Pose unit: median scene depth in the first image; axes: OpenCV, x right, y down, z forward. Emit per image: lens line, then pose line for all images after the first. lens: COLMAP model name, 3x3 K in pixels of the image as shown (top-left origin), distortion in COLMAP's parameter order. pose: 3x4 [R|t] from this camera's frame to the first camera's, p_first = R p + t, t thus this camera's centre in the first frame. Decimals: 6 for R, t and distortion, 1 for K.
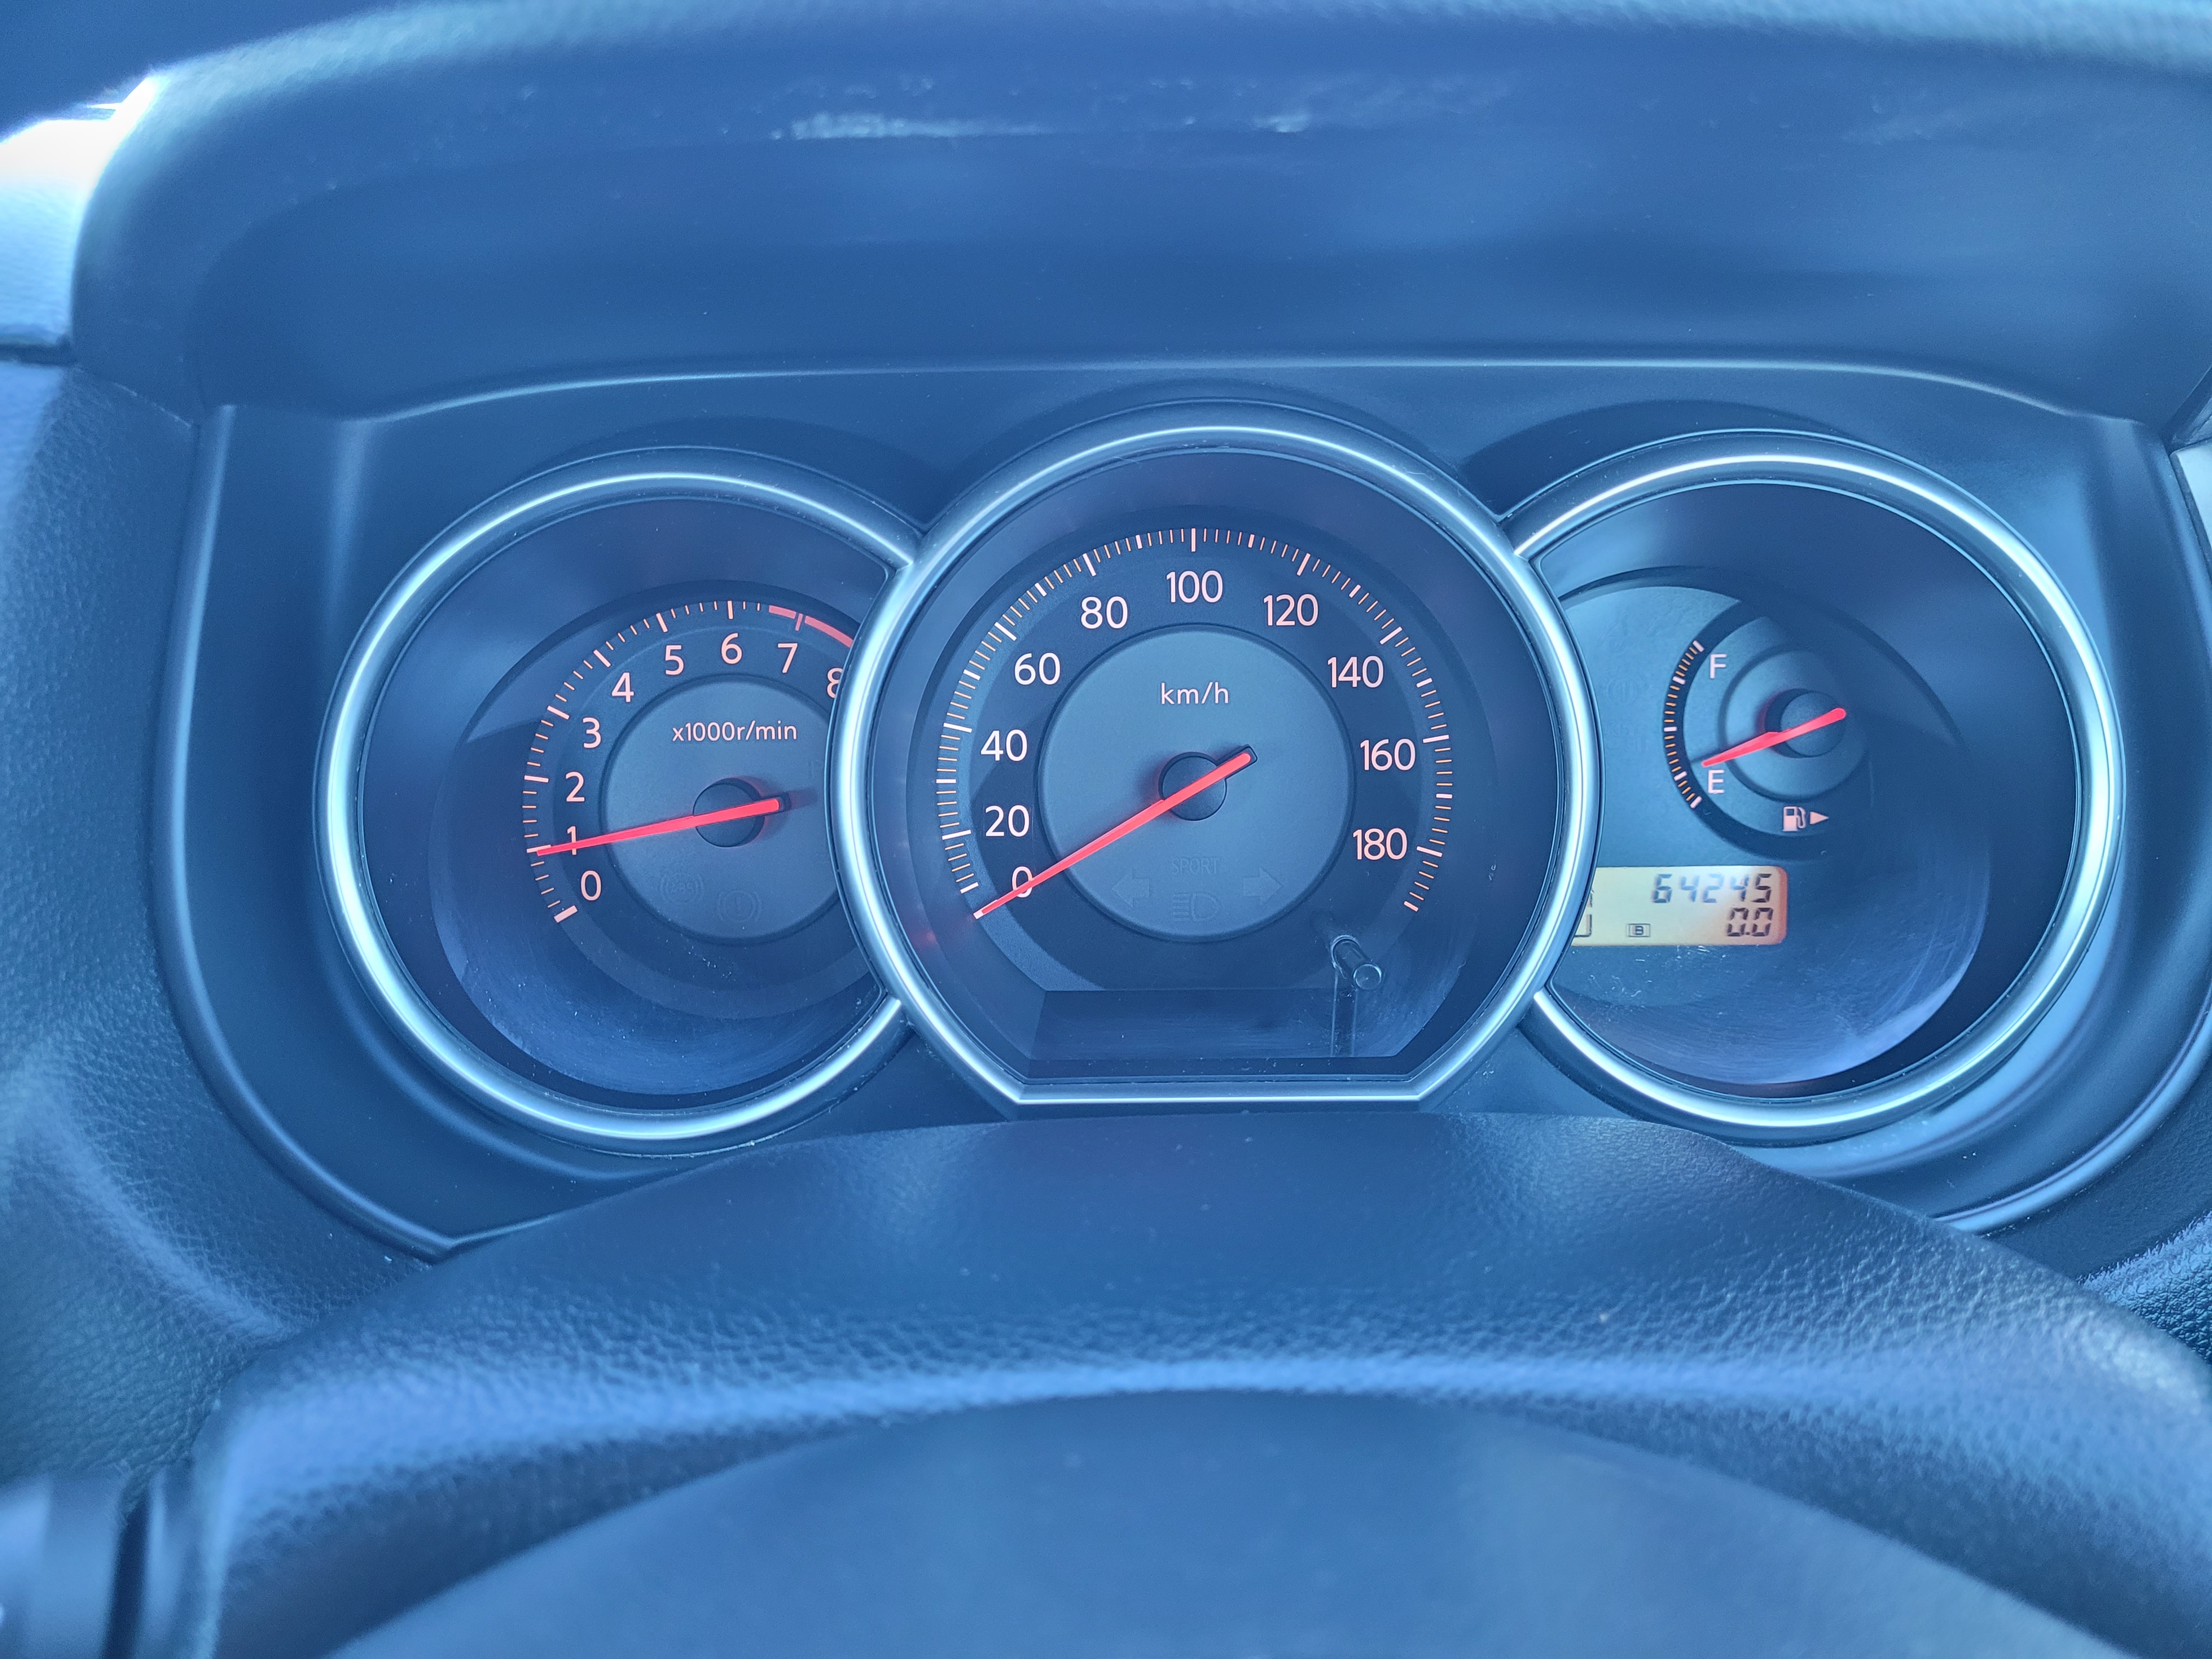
lens RADIAL K [[1659.7, 0, 1106.0], [0, 1659.7, 815.2], [0, 0, 1]] dist [0.014457, 0.000706]
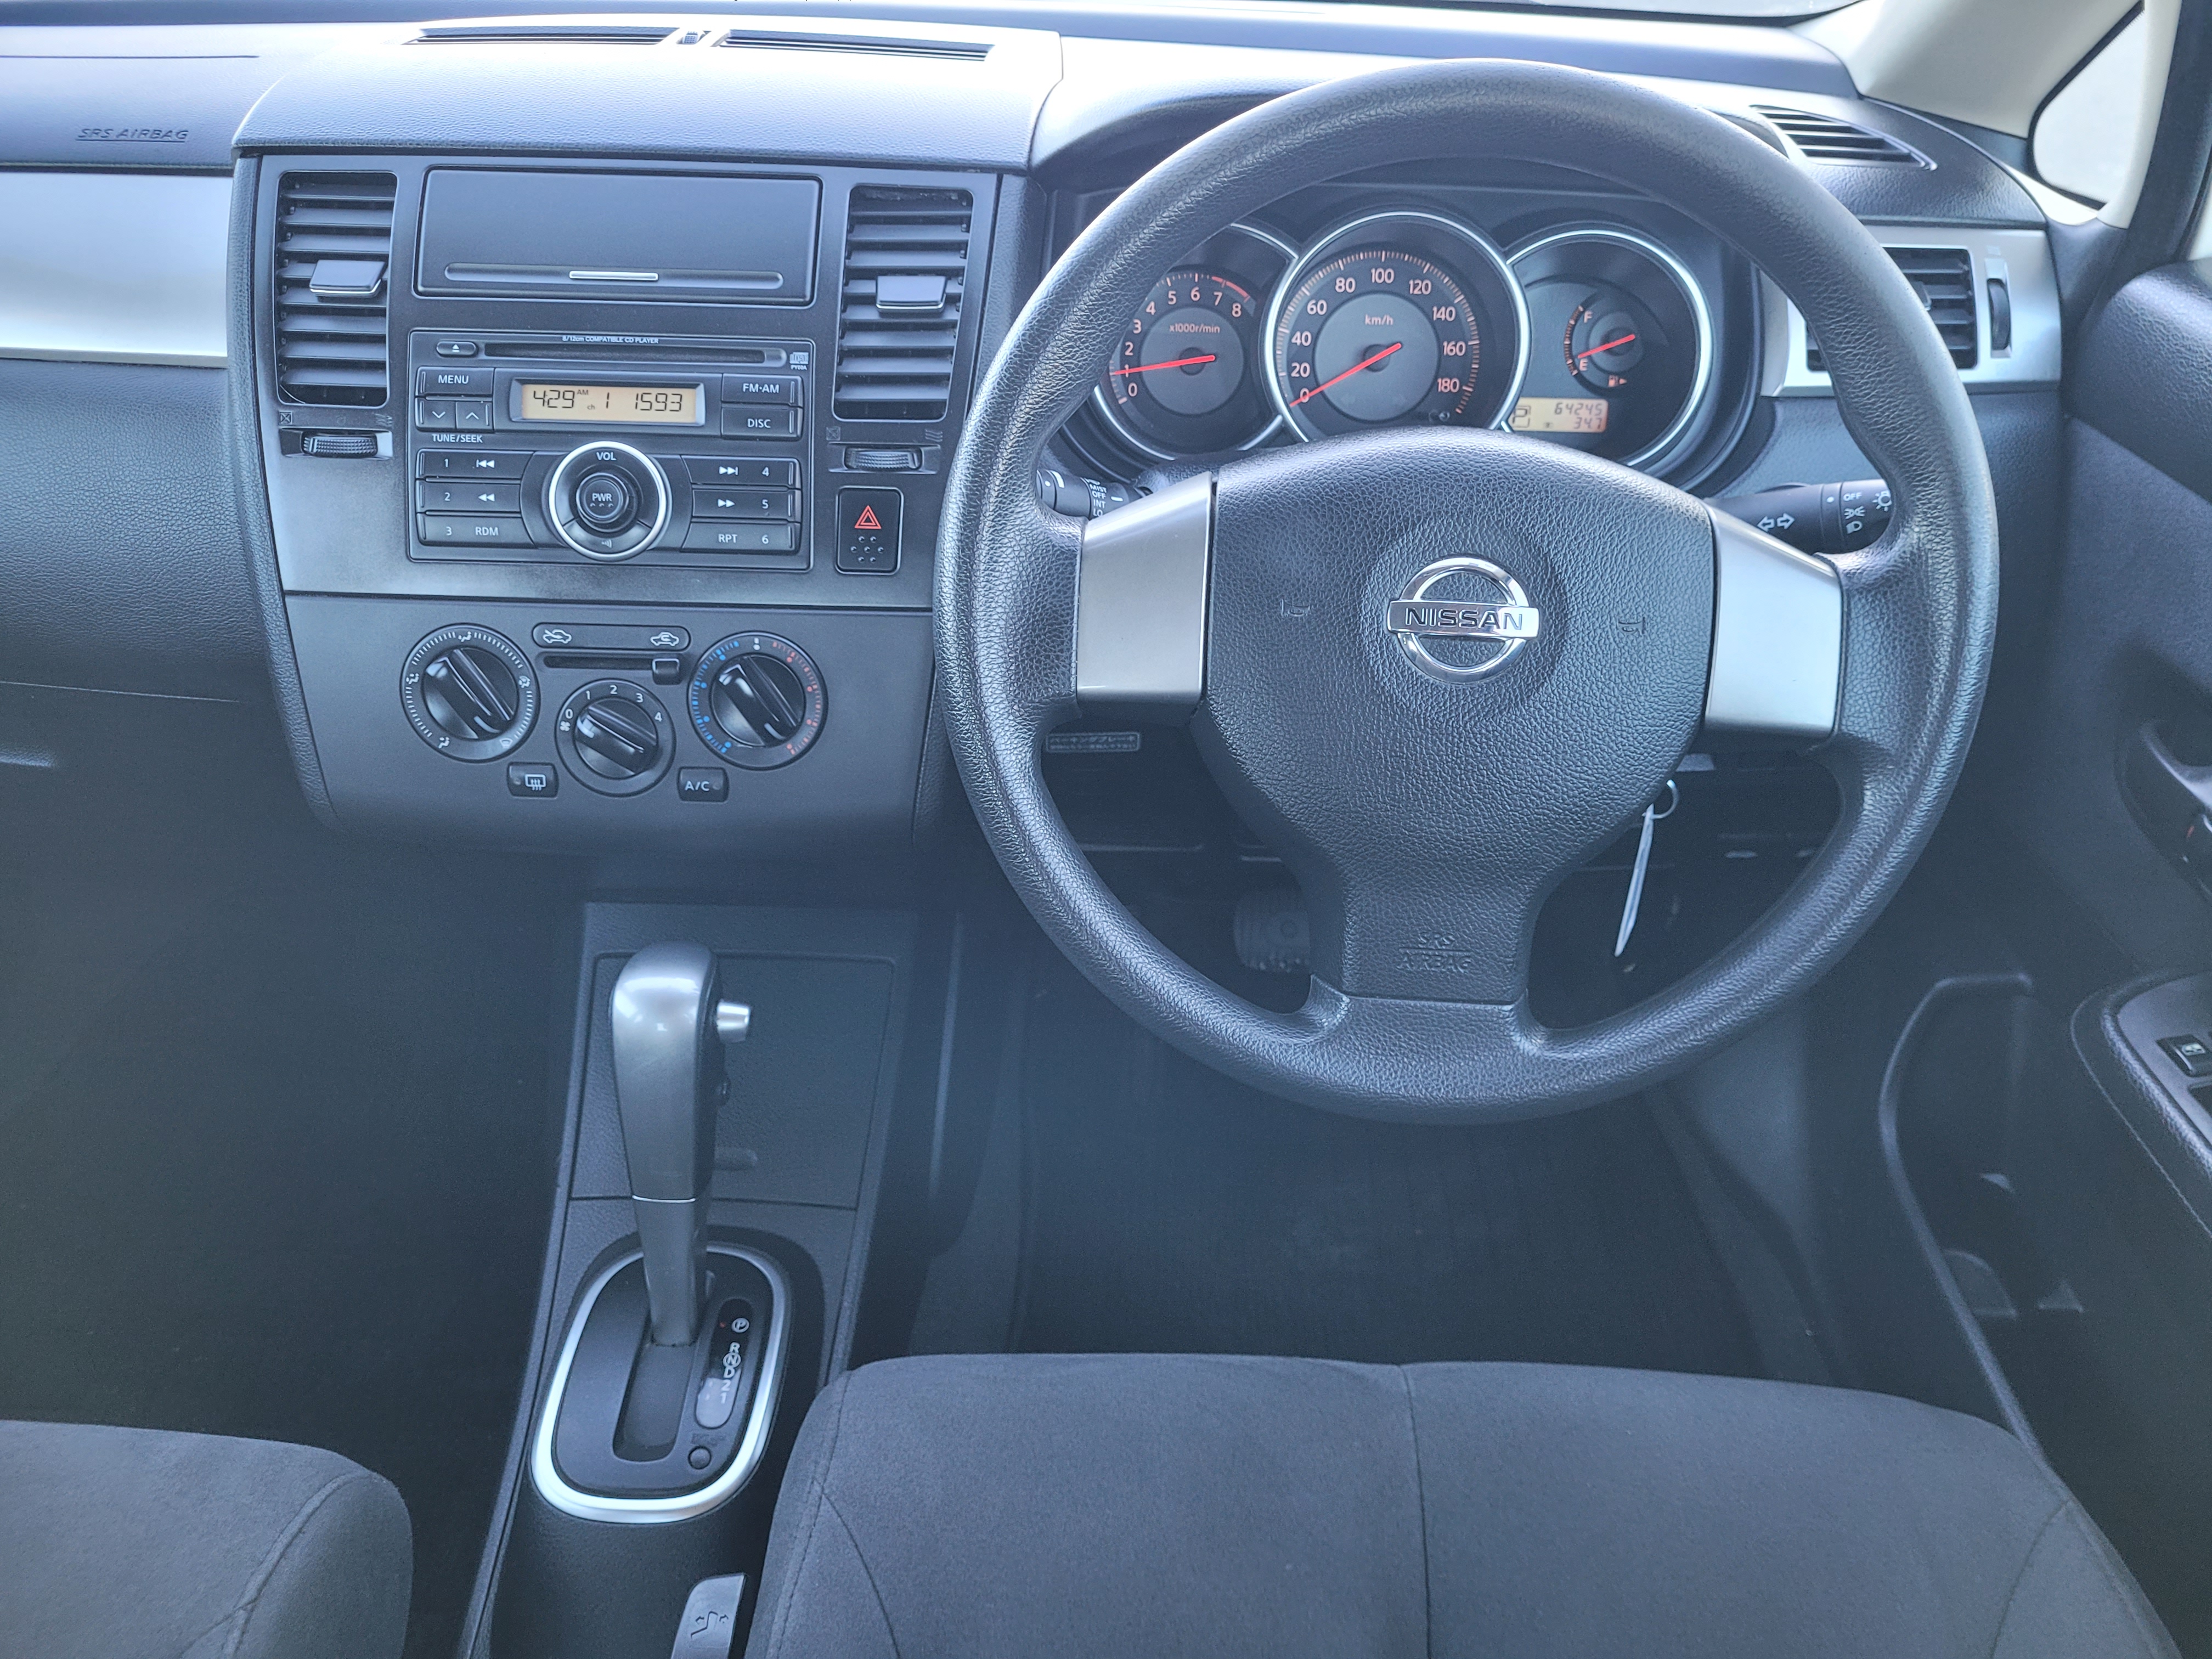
lens RADIAL K [[1659.7, 0, 1106.0], [0, 1659.7, 815.2], [0, 0, 1]] dist [0.014457, 0.000706]
pose [[0.999084, 0.042759, -0.001811, -0.322721], [-0.042030, 0.988269, 0.146824, 0.315325], [0.008068, -0.146613, 0.989161, -1.601373]]
